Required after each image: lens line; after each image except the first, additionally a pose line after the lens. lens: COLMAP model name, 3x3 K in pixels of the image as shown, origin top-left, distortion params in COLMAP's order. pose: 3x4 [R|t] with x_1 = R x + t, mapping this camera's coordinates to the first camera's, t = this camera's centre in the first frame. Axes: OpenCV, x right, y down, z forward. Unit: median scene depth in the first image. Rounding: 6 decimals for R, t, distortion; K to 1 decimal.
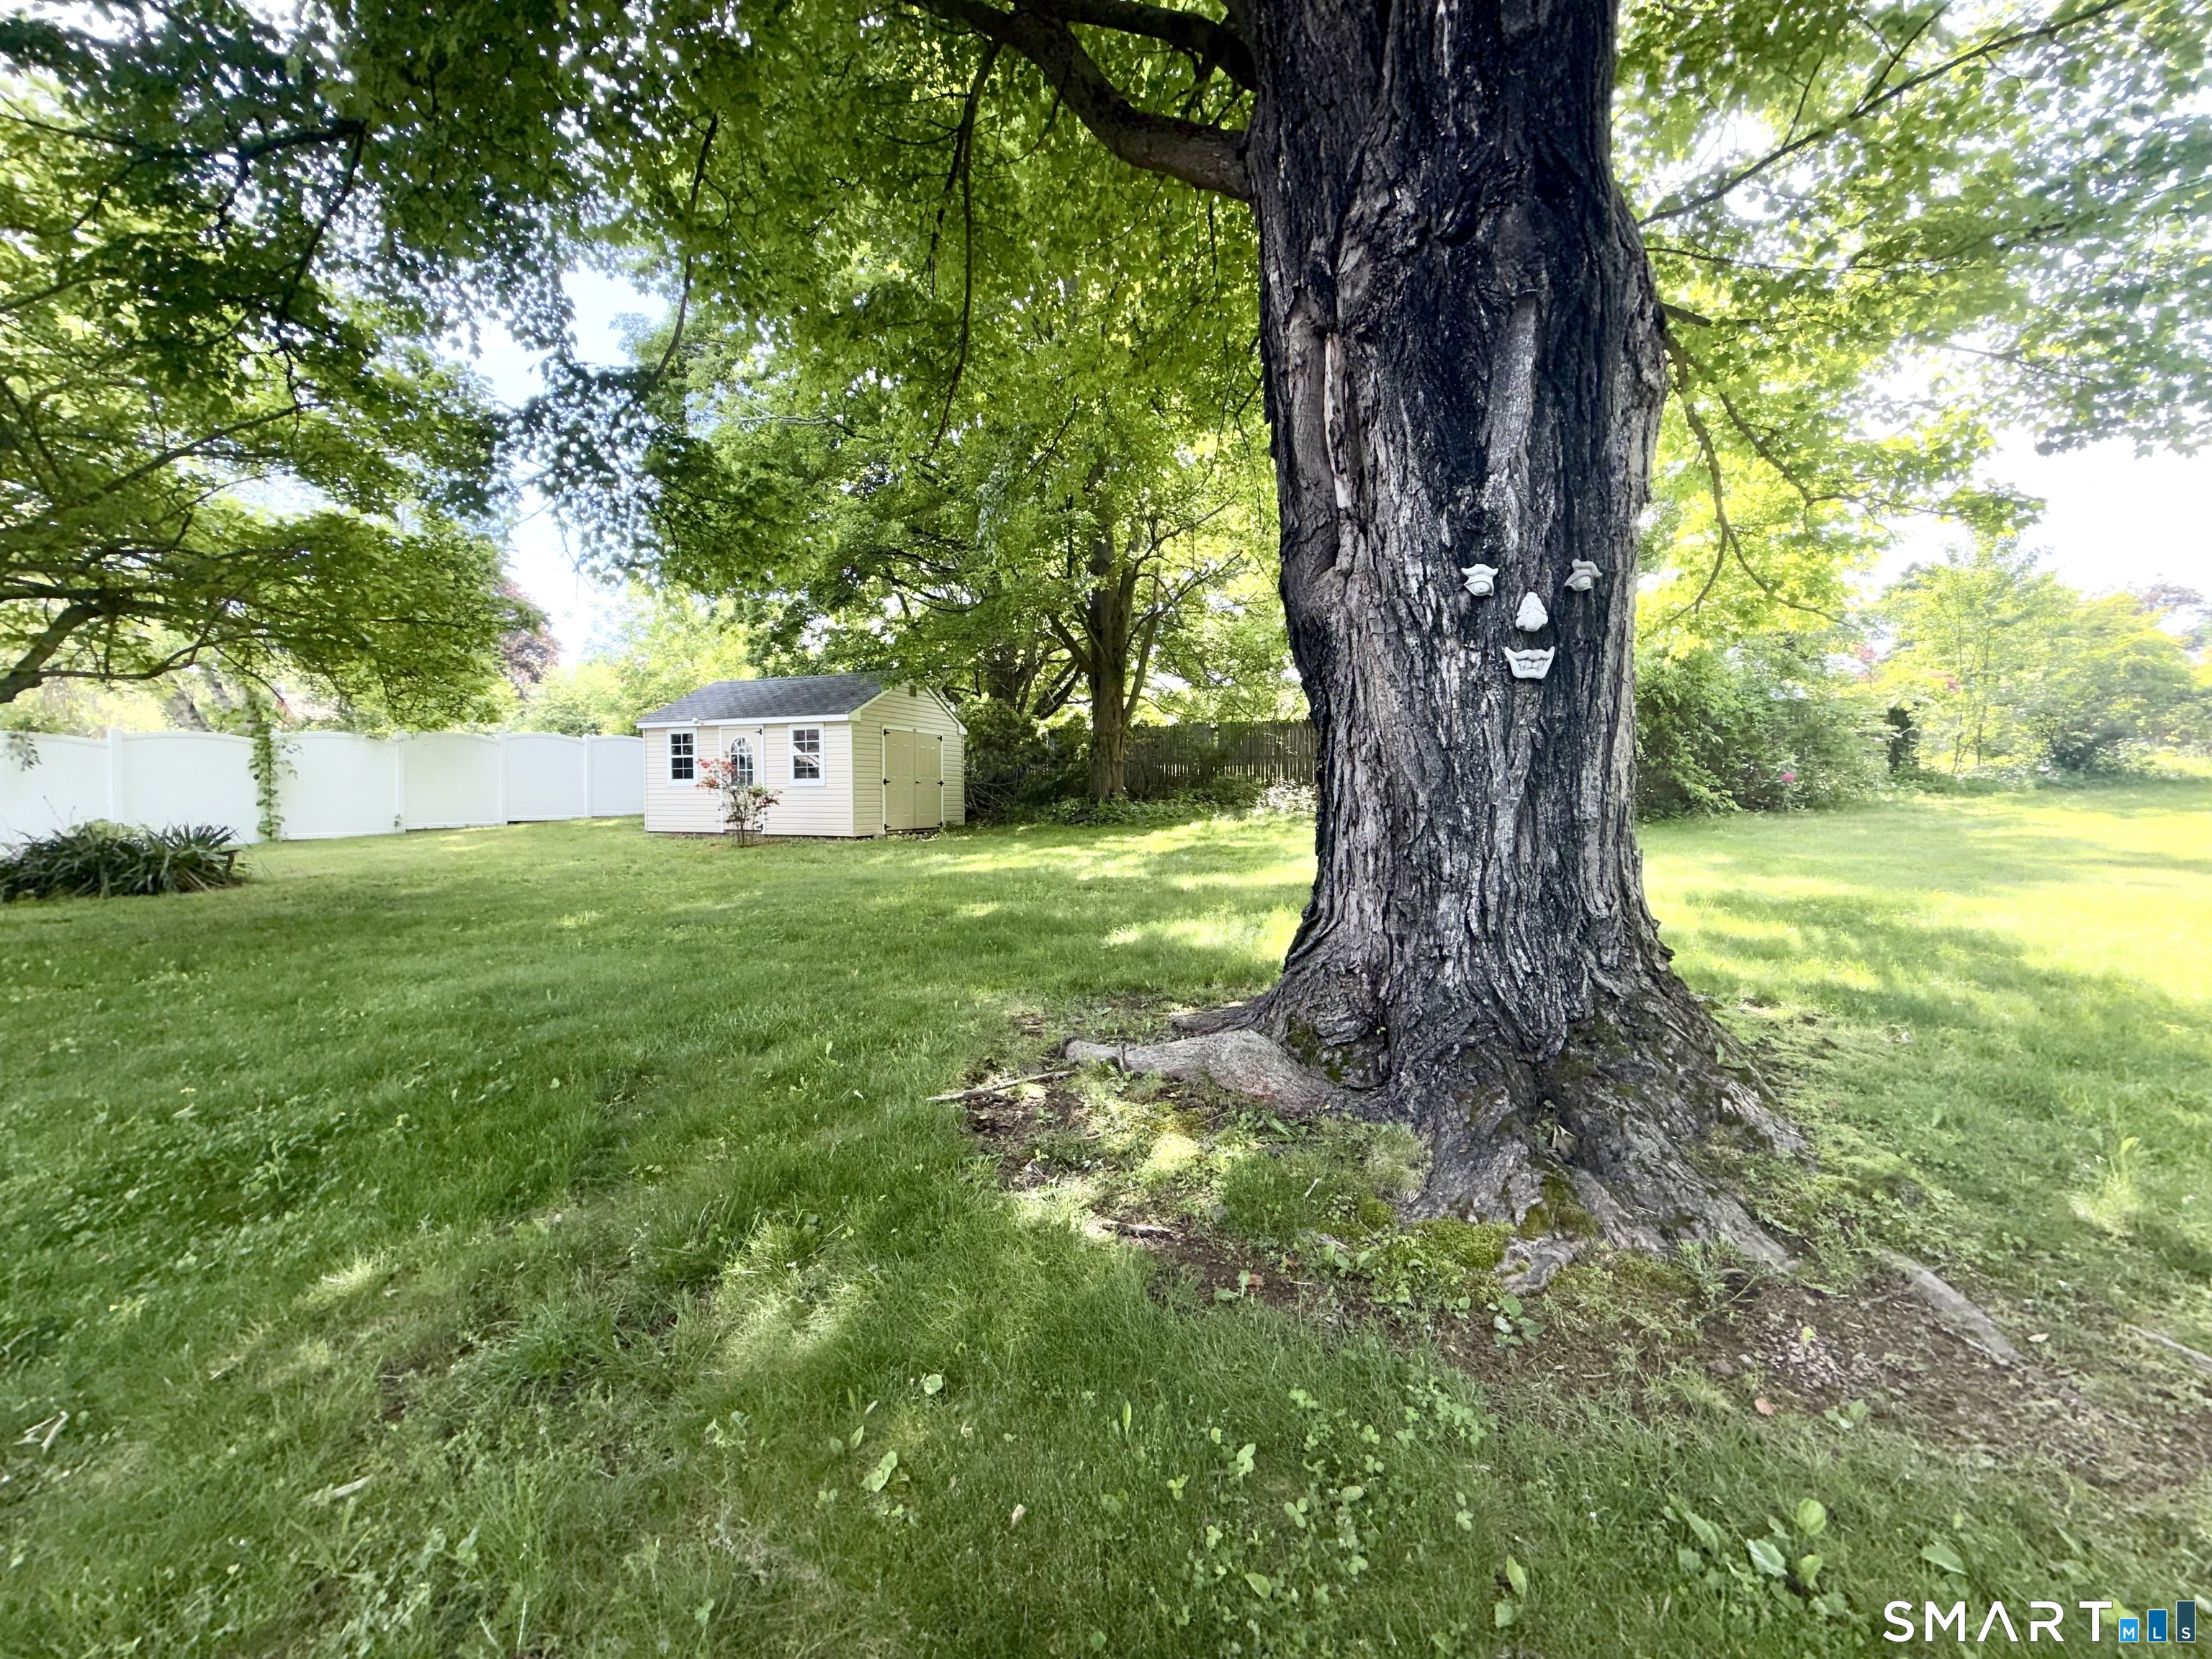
lens RADIAL K [[884.9, 0, 1105.4], [0, 884.9, 826.5], [0, 0, 1]] dist [0.000093, -0.000424]
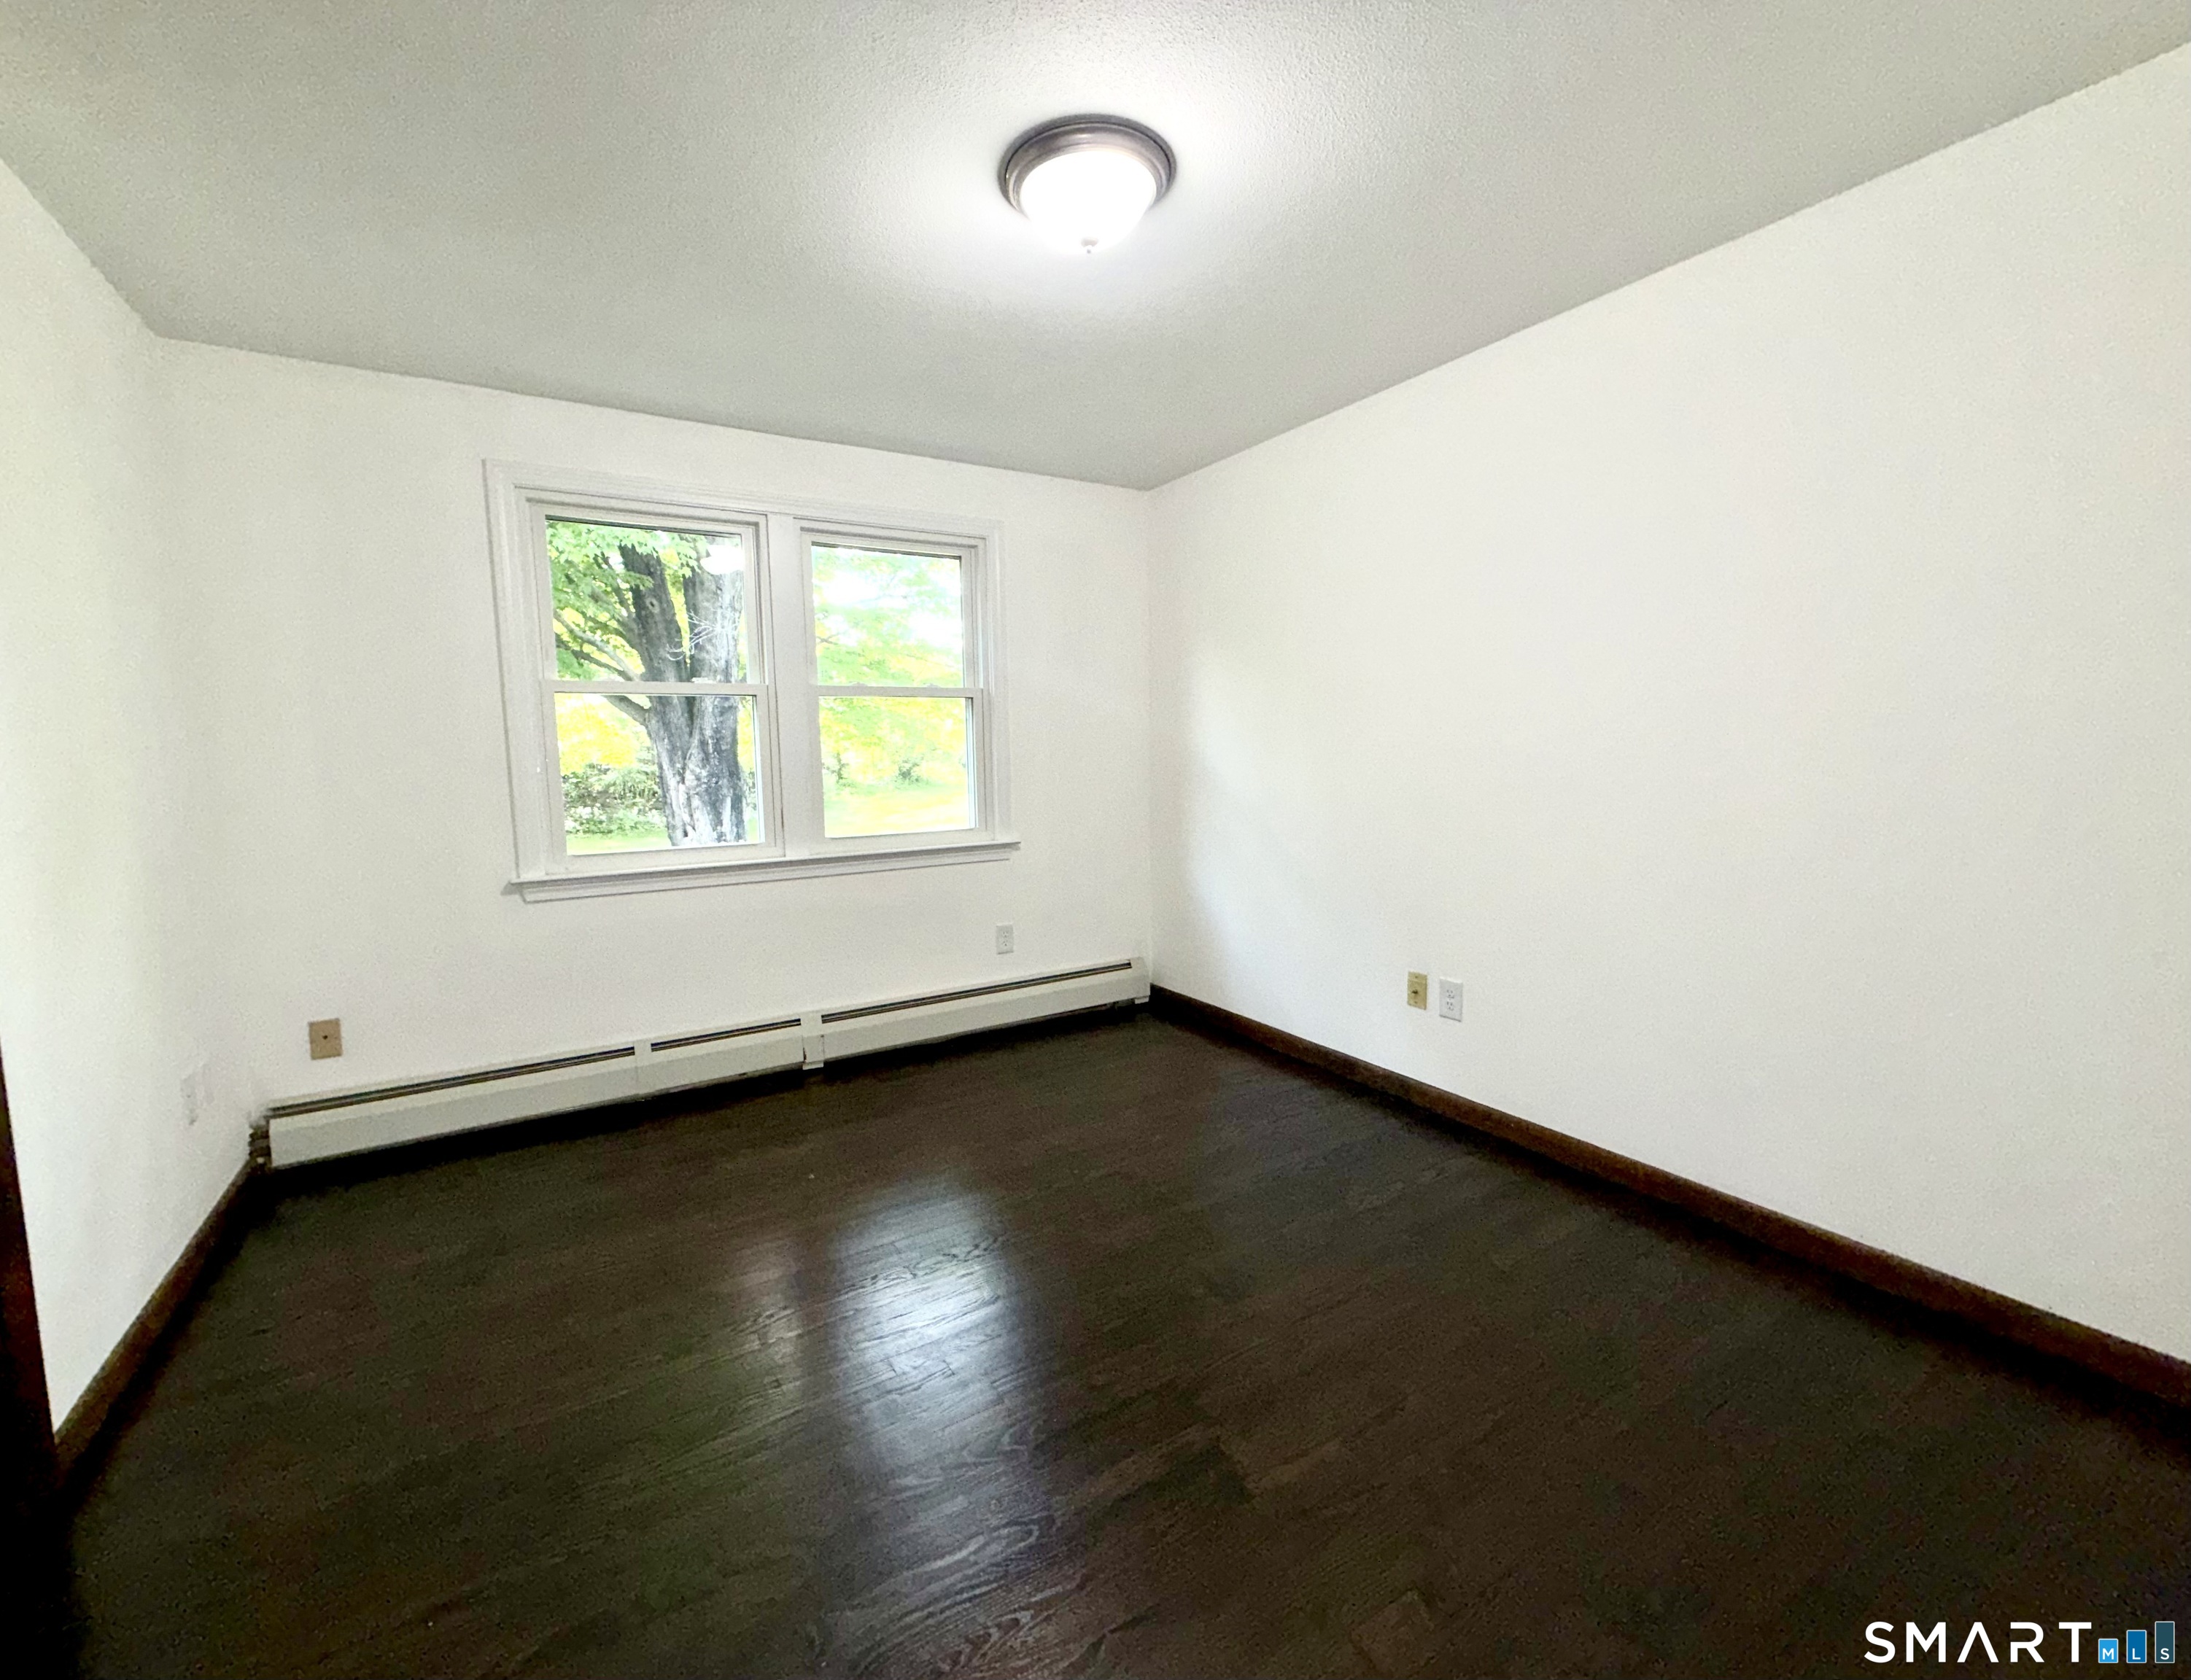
lens RADIAL K [[841.9, 0, 1089.5], [0, 841.9, 844.4], [0, 0, 1]] dist [-0.001738, -0.000100]
pose [[0.561638, -0.112105, 0.819753, -2.397888], [0.034880, 0.993106, 0.111914, -0.751854], [-0.826648, -0.034262, 0.561676, -3.517880]]
